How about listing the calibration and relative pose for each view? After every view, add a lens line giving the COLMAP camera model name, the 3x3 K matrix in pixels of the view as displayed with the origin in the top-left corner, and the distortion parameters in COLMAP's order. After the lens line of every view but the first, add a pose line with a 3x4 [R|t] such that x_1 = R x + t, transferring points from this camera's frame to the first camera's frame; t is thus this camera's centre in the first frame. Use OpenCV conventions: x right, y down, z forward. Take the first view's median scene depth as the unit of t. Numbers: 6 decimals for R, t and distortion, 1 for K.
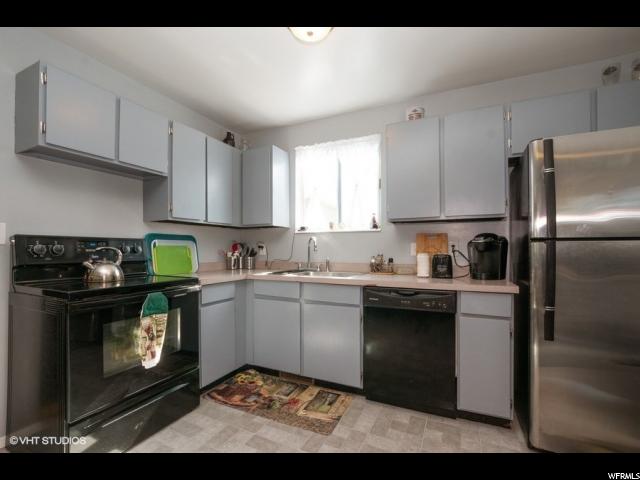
lens RADIAL K [[286.7, 0, 322.7], [0, 286.7, 247.4], [0, 0, 1]] dist [-0.015475, 0.000320]
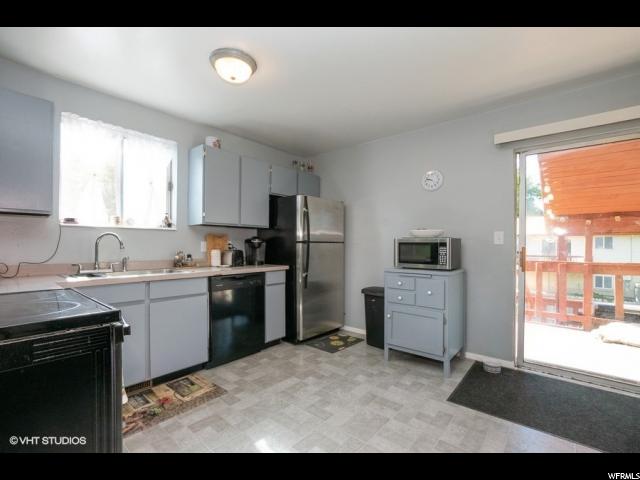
lens RADIAL K [[285.5, 0, 323.4], [0, 285.5, 242.9], [0, 0, 1]] dist [-0.014222, 0.000225]
pose [[0.259595, 0.009530, 0.965671, -0.906154], [-0.005566, 0.999949, -0.008372, -0.001551], [-0.965702, -0.003202, 0.259635, 0.210899]]
